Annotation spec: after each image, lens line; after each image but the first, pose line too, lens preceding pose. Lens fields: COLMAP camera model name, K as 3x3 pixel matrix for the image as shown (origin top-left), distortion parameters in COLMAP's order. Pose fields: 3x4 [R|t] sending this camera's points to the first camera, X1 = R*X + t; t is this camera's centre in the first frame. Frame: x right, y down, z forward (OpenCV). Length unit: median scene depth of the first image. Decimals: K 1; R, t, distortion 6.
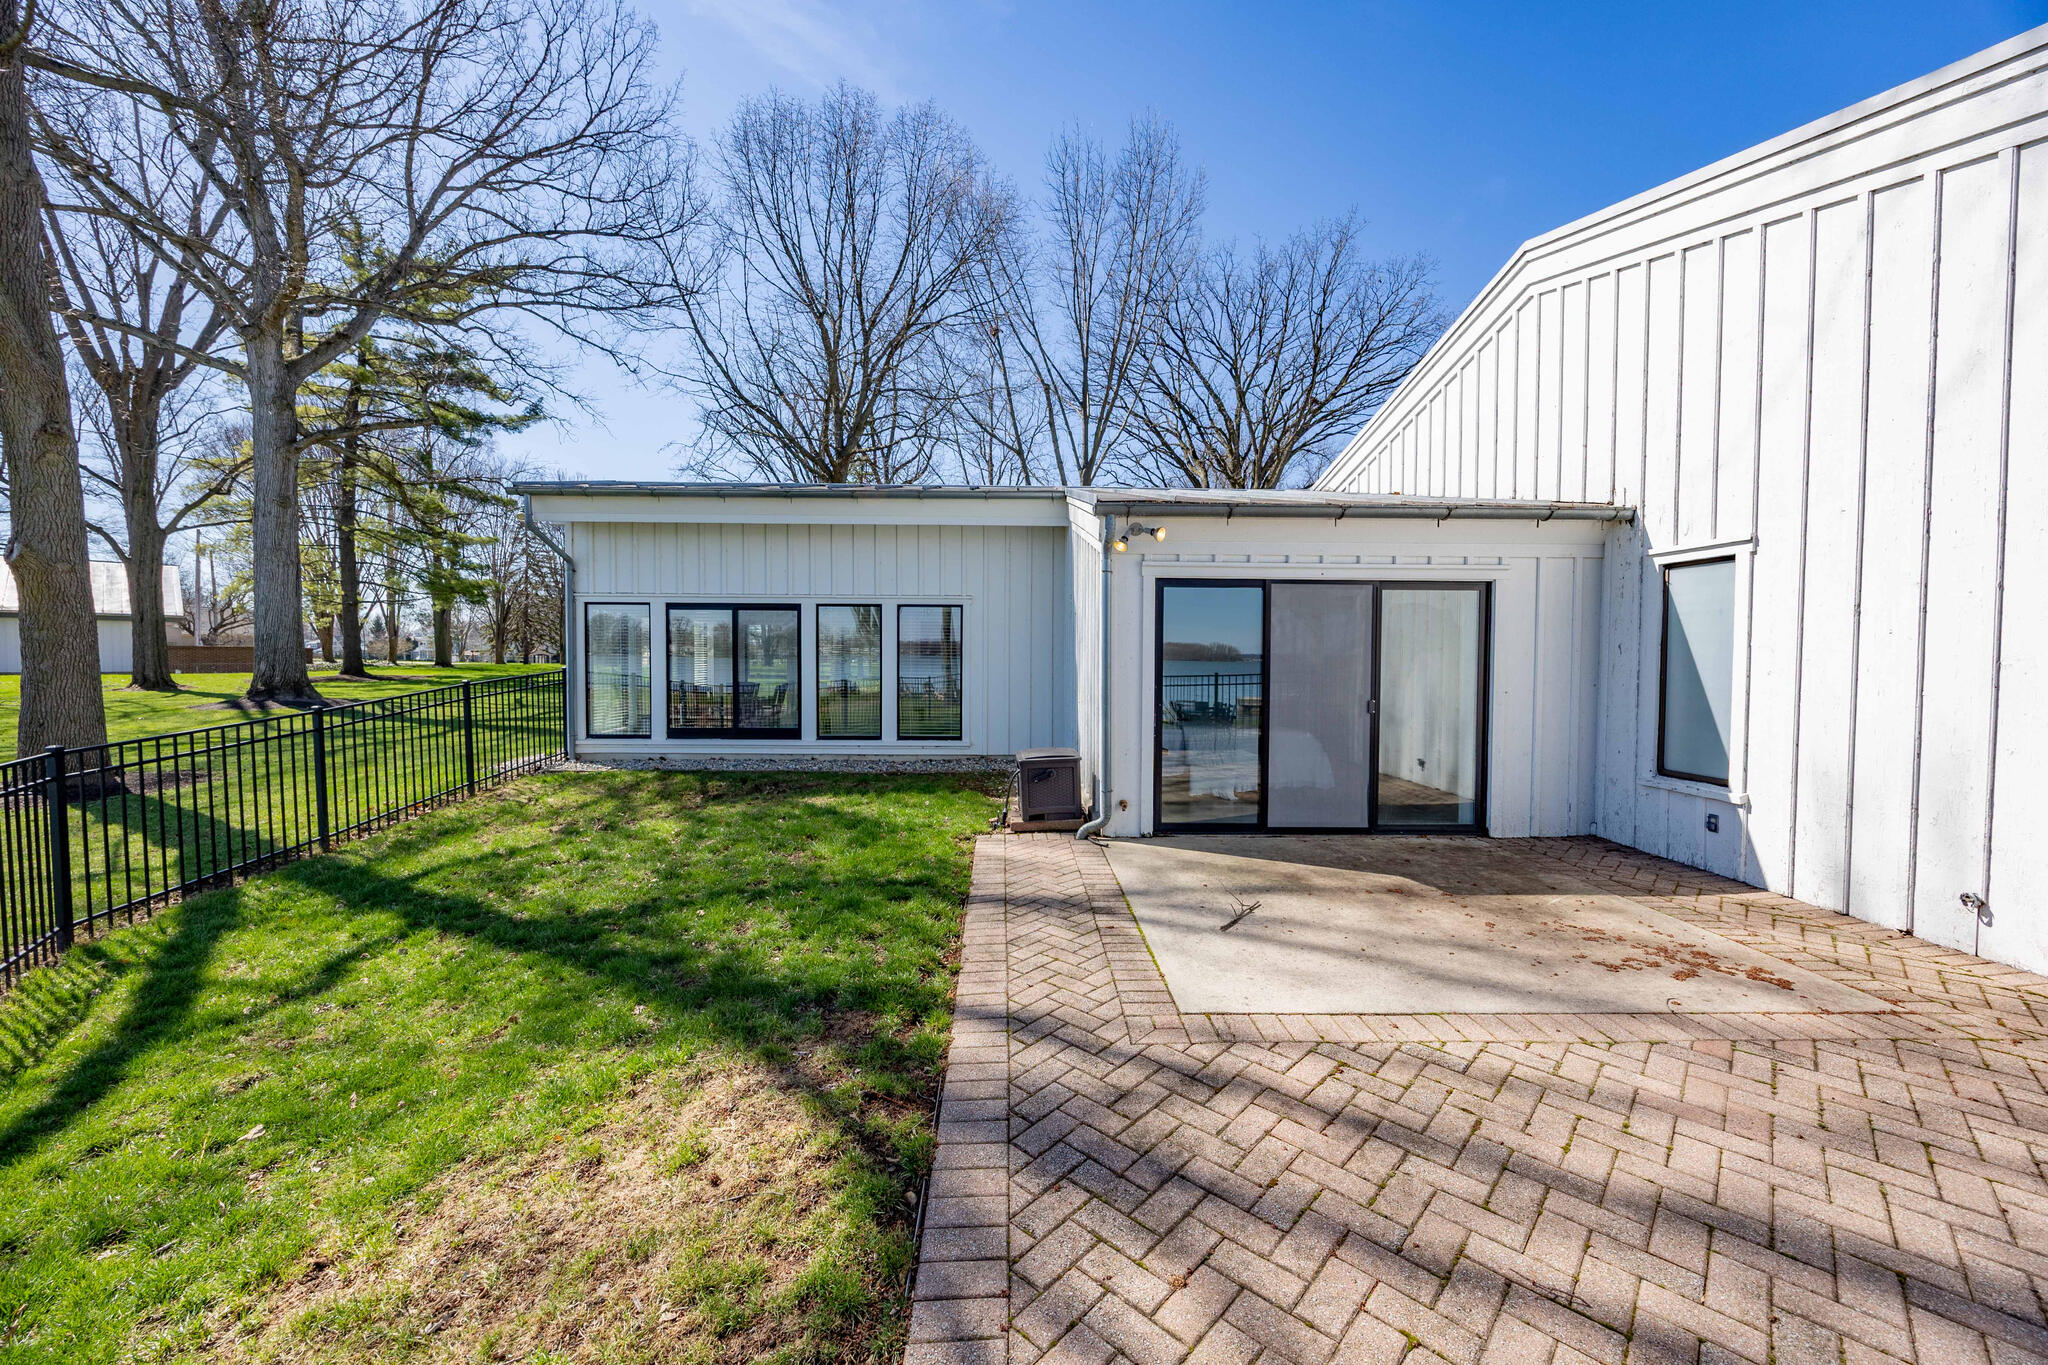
lens RADIAL K [[705.2, 0, 958.3], [0, 705.2, 673.0], [0, 0, 1]] dist [-0.001280, 0.000187]
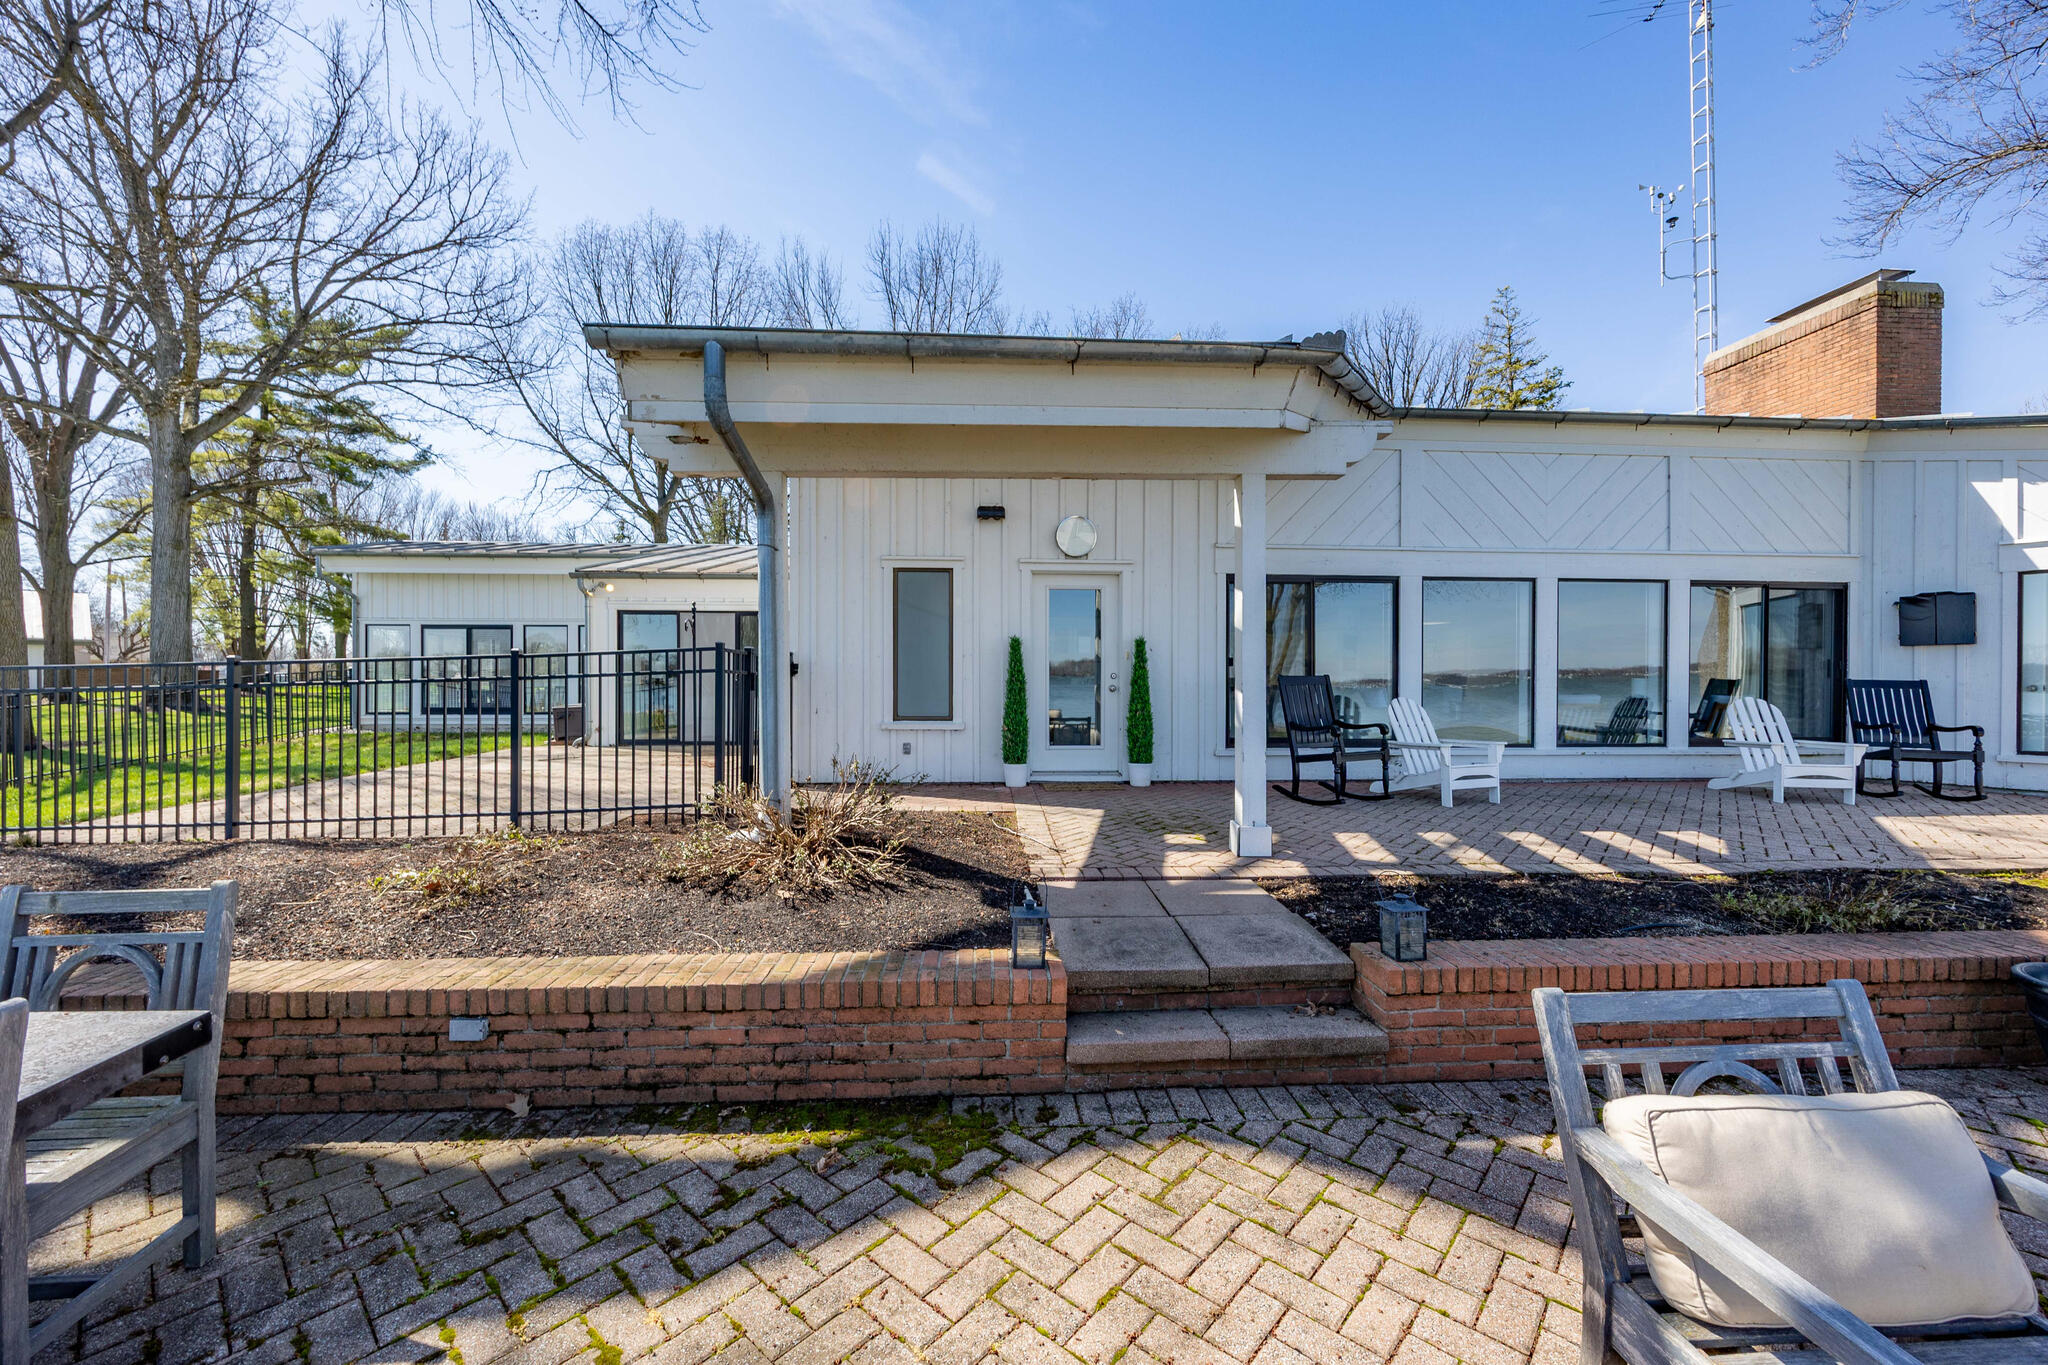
lens RADIAL K [[781.2, 0, 1026.3], [0, 781.2, 679.3], [0, 0, 1]] dist [-0.000034, -0.000113]
pose [[0.999190, -0.007835, 0.039480, 0.376044], [0.009021, 0.999511, -0.029929, 0.036515], [-0.039226, 0.030261, 0.998772, -0.332494]]
